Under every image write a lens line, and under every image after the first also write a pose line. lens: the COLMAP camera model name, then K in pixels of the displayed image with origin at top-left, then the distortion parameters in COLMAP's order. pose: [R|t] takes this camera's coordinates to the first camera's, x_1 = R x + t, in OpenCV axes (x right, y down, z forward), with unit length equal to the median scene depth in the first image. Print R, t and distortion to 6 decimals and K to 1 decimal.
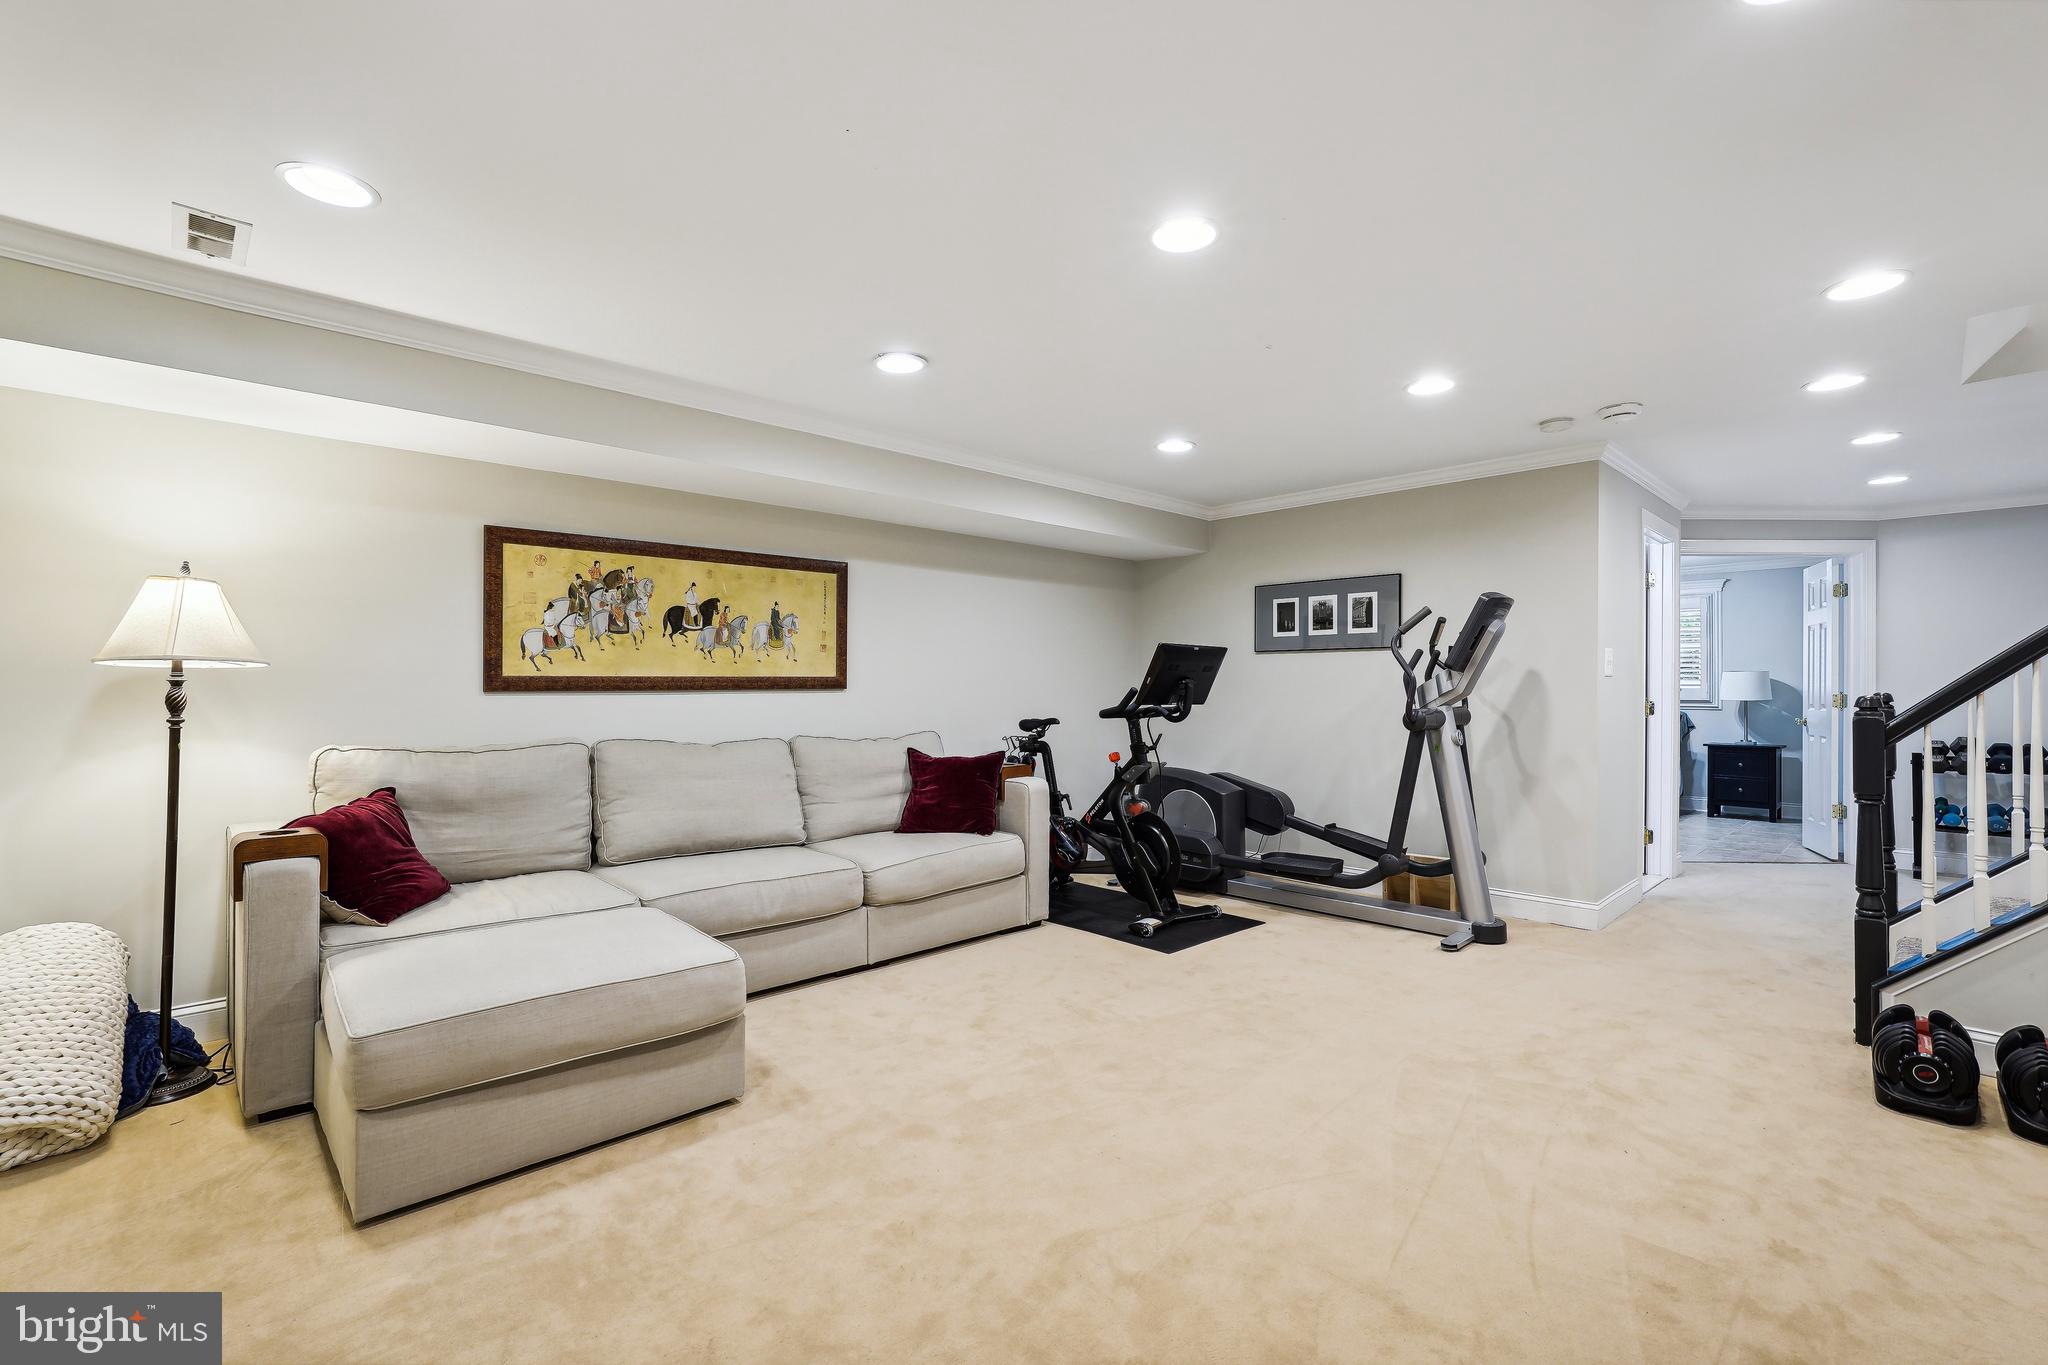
lens RADIAL K [[914.4, 0, 1026.6], [0, 914.4, 691.5], [0, 0, 1]] dist [-0.004101, 0.002870]
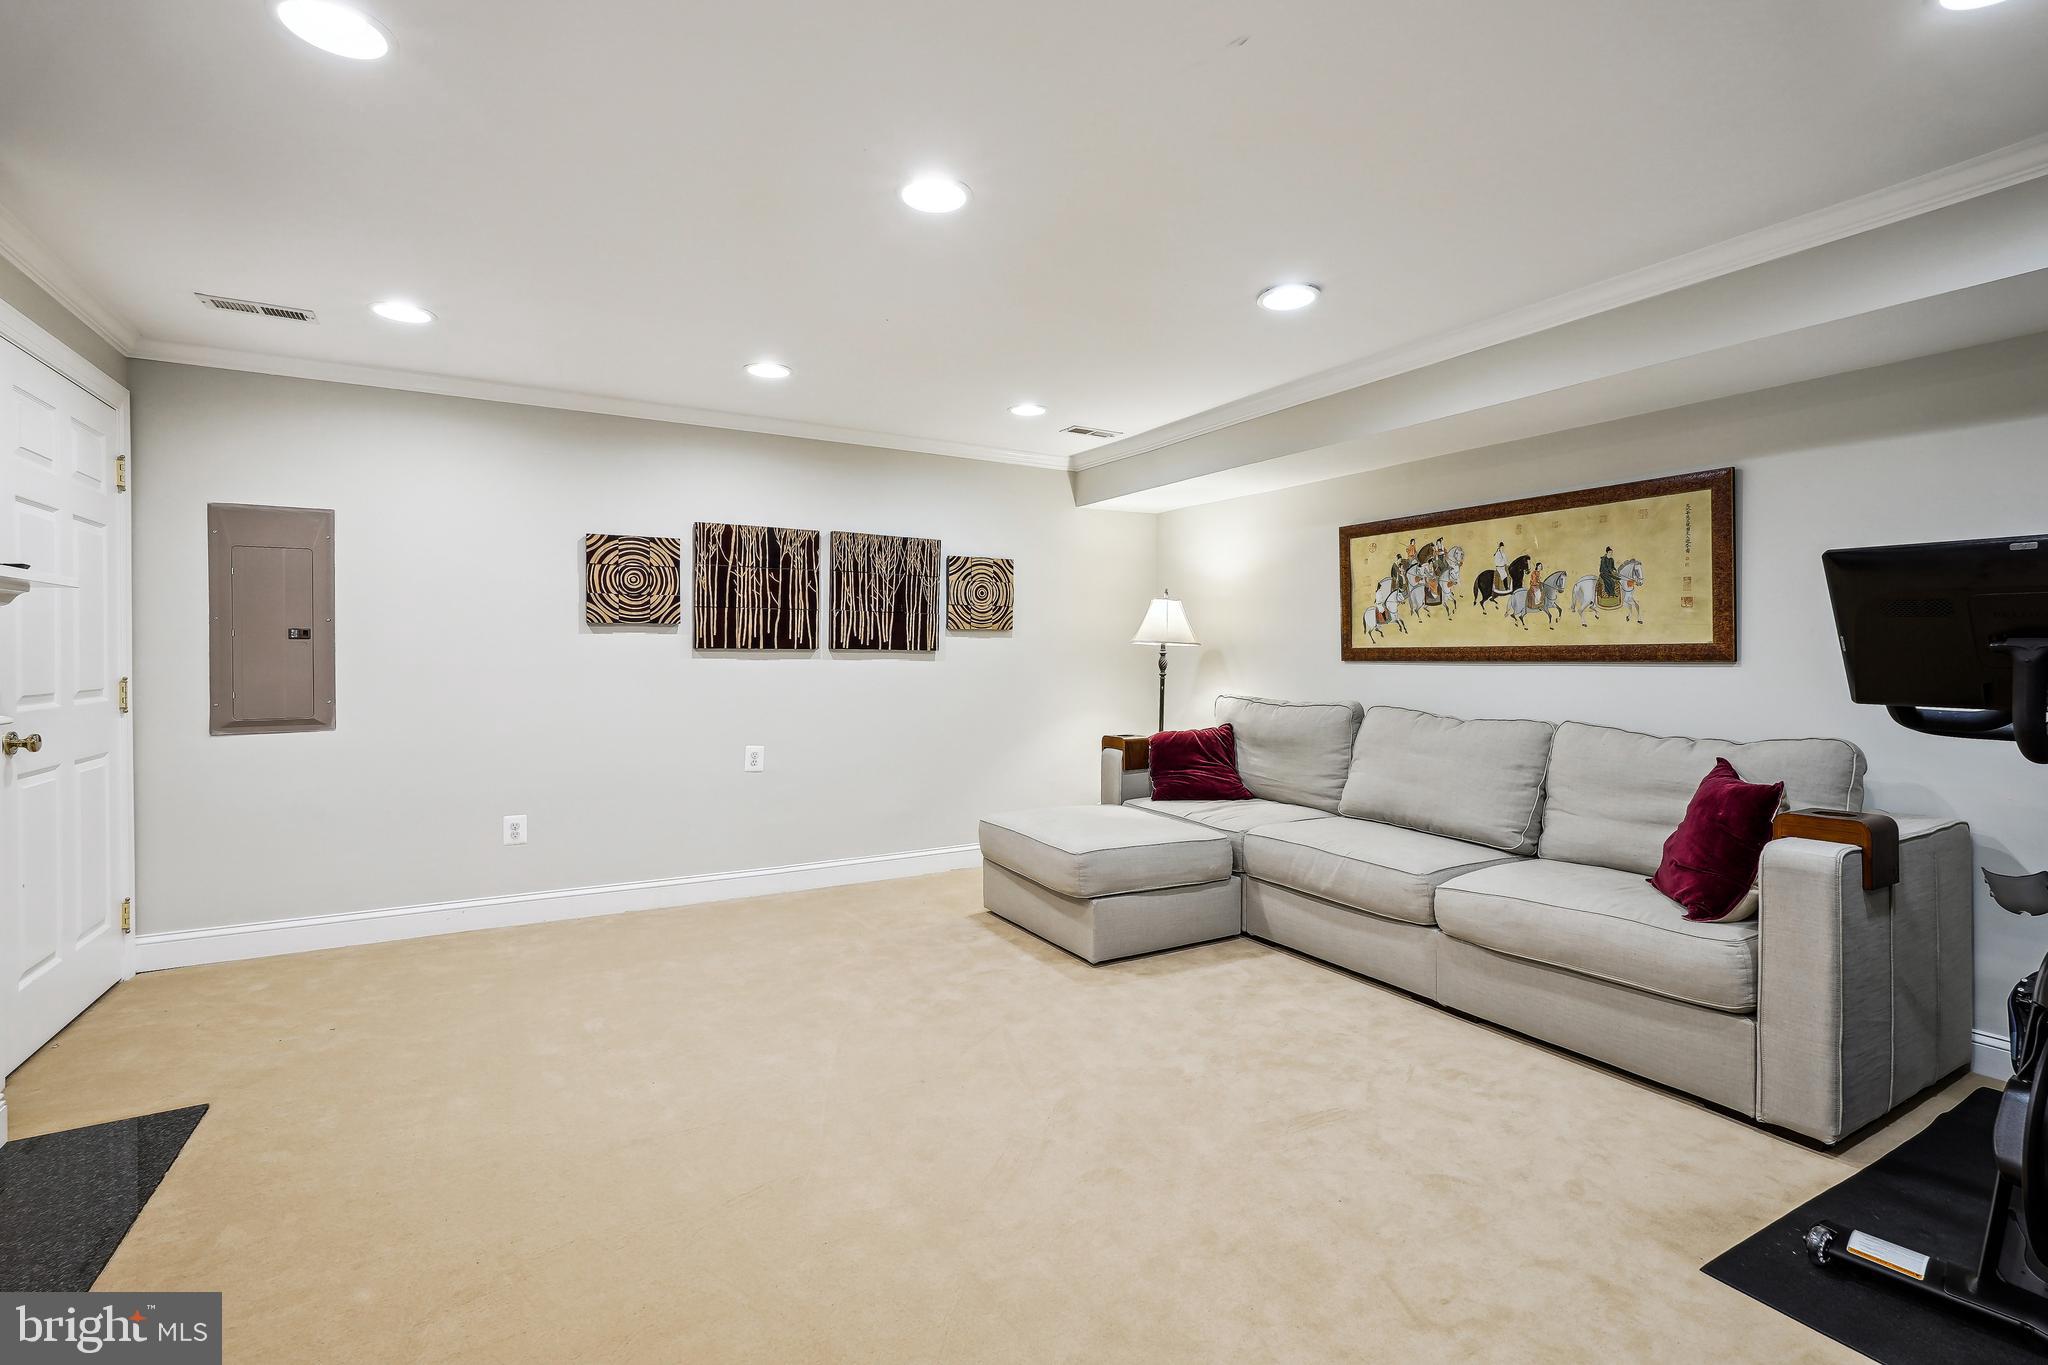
lens RADIAL K [[914.4, 0, 1028.7], [0, 914.4, 674.3], [0, 0, 1]] dist [-0.004101, 0.002870]
pose [[-0.227991, 0.019523, -0.973468, 0.656891], [-0.008287, 0.999724, 0.021990, -0.004828], [0.973628, 0.013081, -0.227766, 0.791703]]
